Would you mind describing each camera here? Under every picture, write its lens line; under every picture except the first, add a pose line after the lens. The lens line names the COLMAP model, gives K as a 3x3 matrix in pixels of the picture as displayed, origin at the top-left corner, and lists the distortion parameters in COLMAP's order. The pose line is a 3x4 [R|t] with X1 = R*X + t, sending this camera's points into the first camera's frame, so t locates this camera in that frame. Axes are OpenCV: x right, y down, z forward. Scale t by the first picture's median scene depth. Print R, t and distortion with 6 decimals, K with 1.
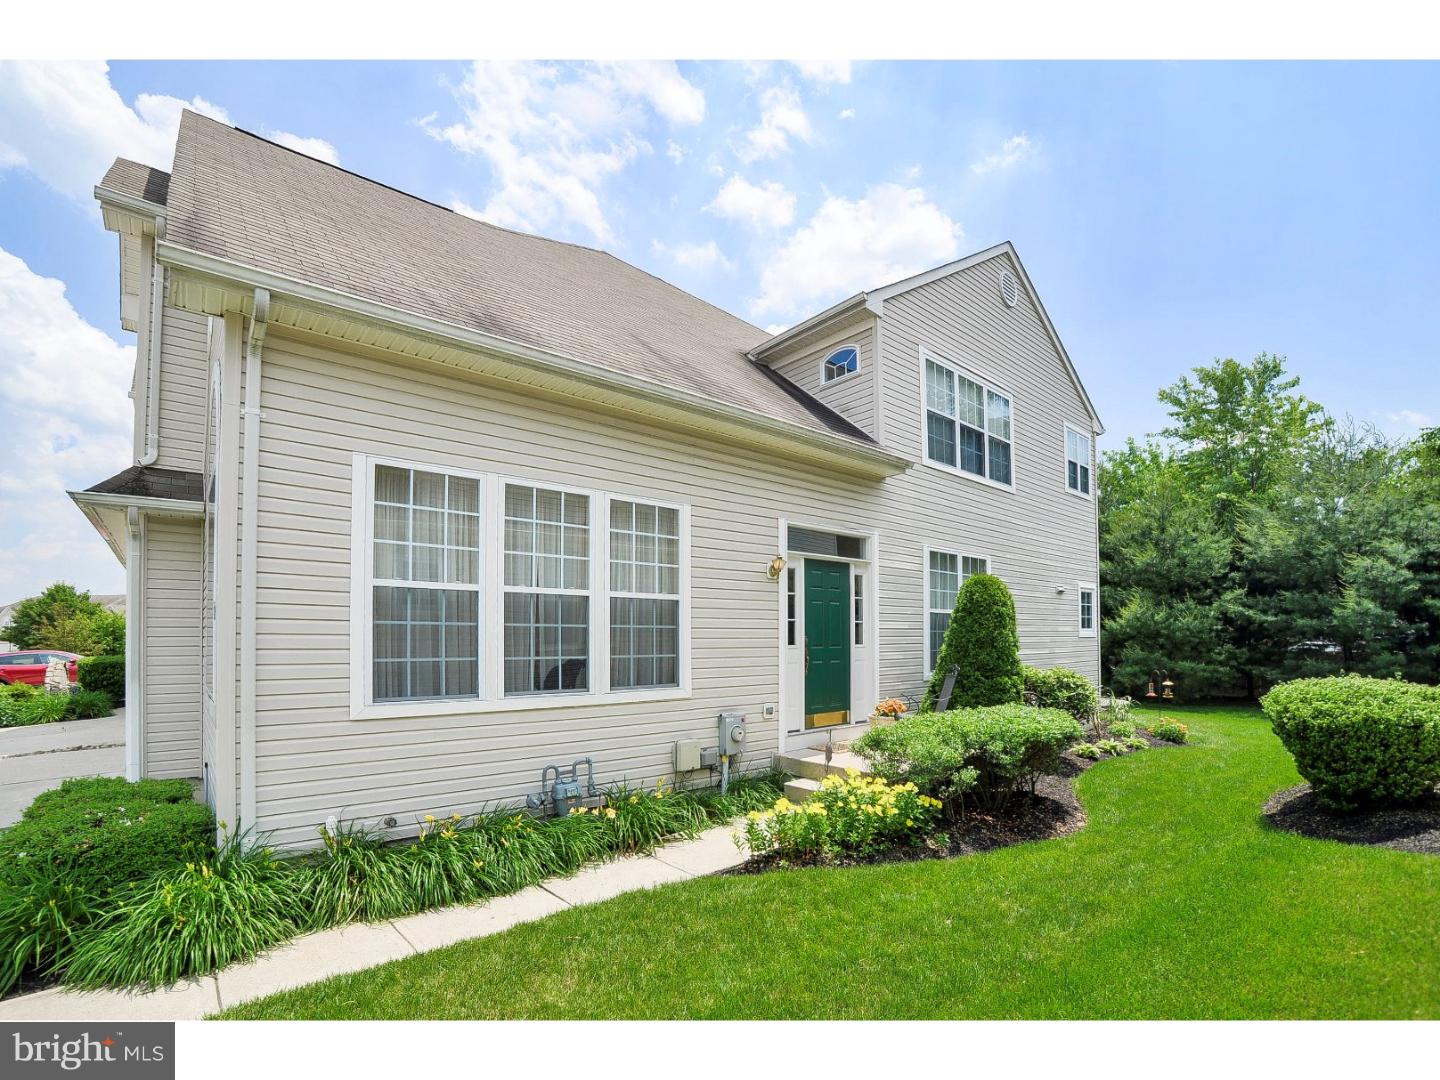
lens RADIAL K [[650.2, 0, 717.7], [0, 650.2, 592.0], [0, 0, 1]] dist [-0.021894, 0.000152]
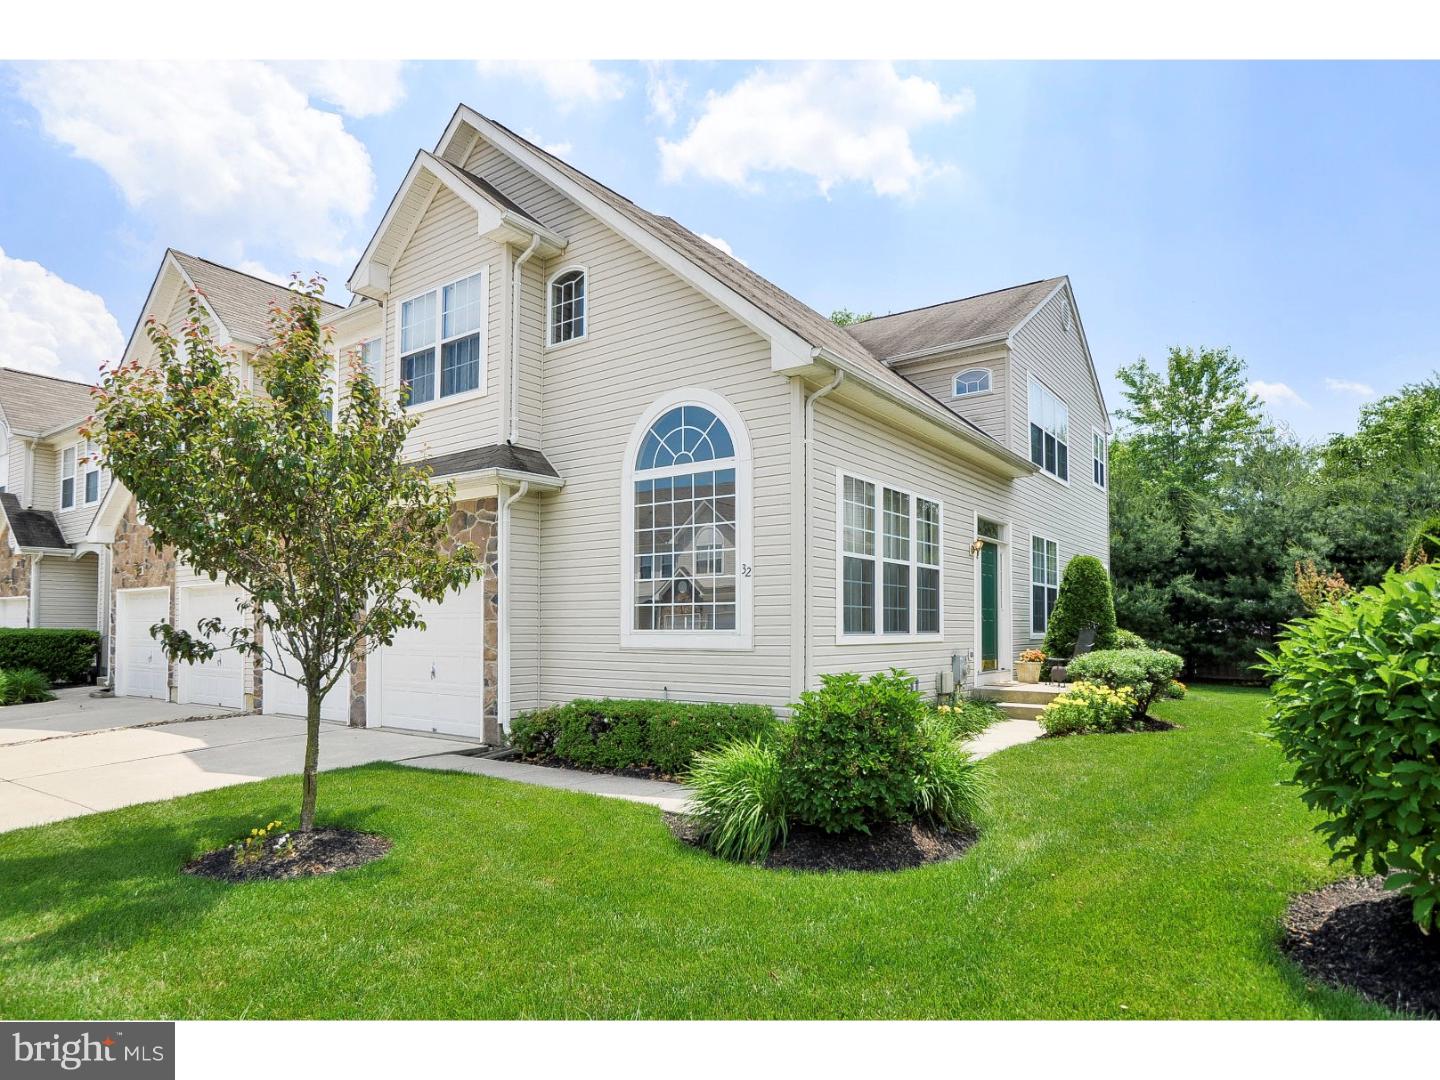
lens RADIAL K [[850.2, 0, 720.5], [0, 850.2, 545.5], [0, 0, 1]] dist [-0.001448, -0.000710]
pose [[0.970132, 0.028405, 0.240908, -0.400502], [-0.022168, 0.999346, -0.028561, 0.009346], [-0.241561, 0.022368, 0.970128, -0.270445]]
